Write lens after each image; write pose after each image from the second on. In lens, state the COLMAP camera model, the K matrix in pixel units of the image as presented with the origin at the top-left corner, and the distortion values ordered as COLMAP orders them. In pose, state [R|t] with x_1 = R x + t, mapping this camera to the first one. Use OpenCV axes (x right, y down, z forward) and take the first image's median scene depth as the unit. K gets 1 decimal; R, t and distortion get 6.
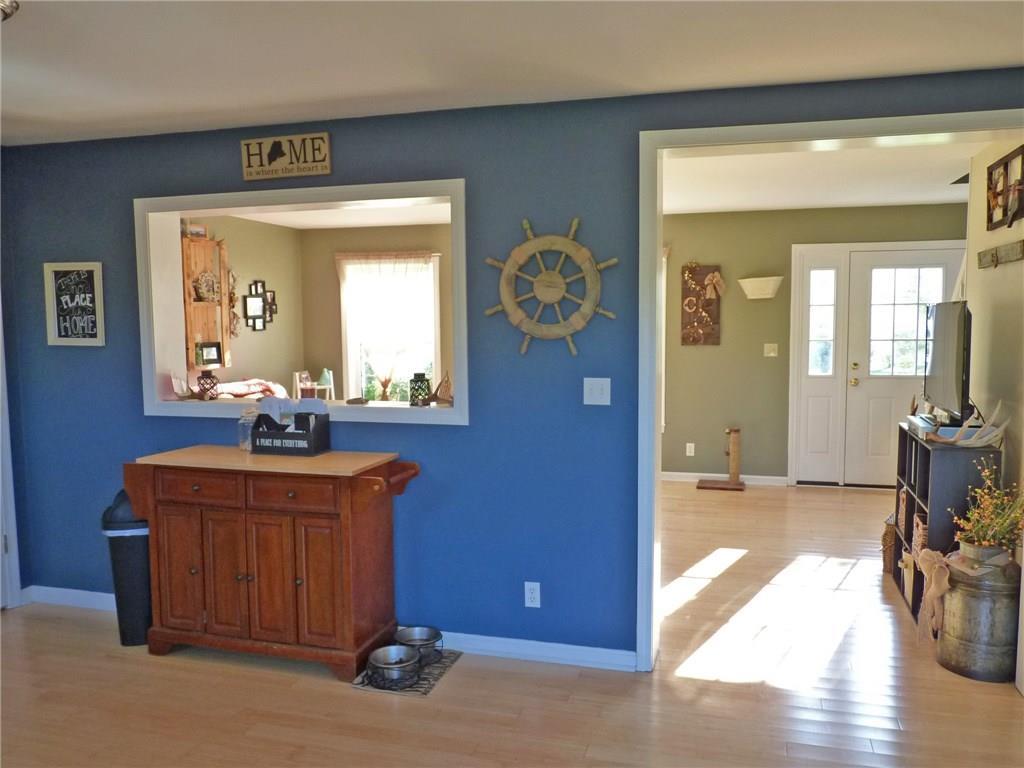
lens RADIAL K [[832.6, 0, 511.1], [0, 832.6, 384.2], [0, 0, 1]] dist [-0.051367, -0.005738]
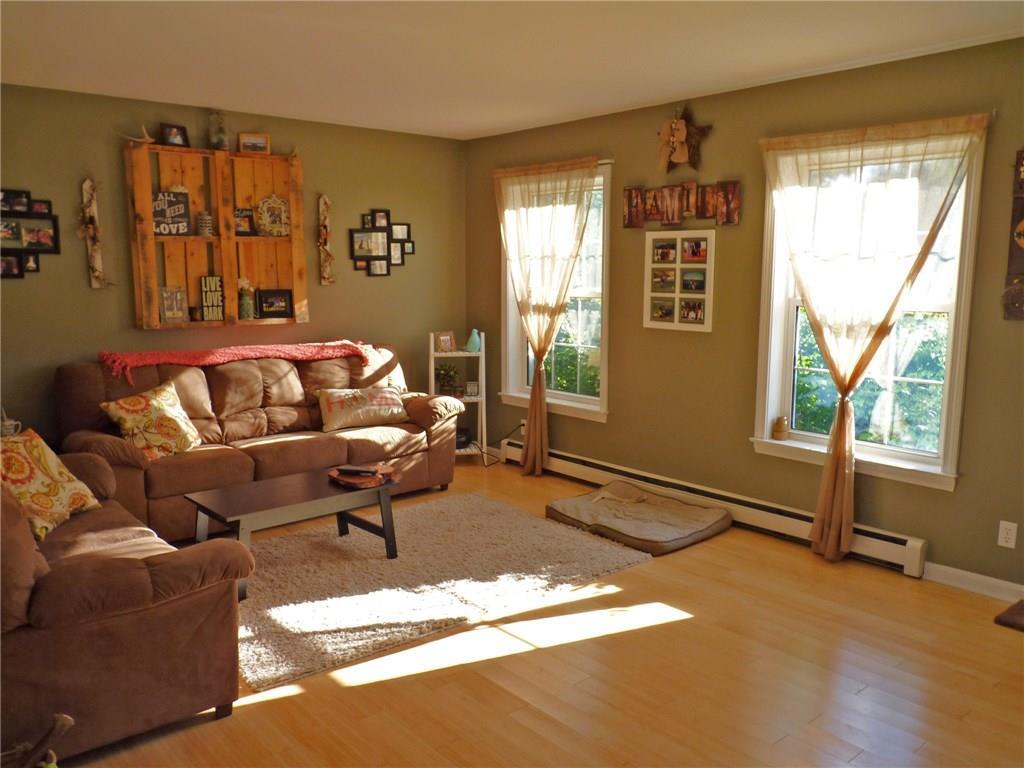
lens RADIAL K [[832.6, 0, 512.5], [0, 832.6, 387.8], [0, 0, 1]] dist [-0.051367, -0.005738]
pose [[0.827611, 0.086915, -0.554531, 0.232911], [-0.053798, 0.995673, 0.075767, -0.027527], [0.558717, -0.032873, 0.828706, 0.442654]]
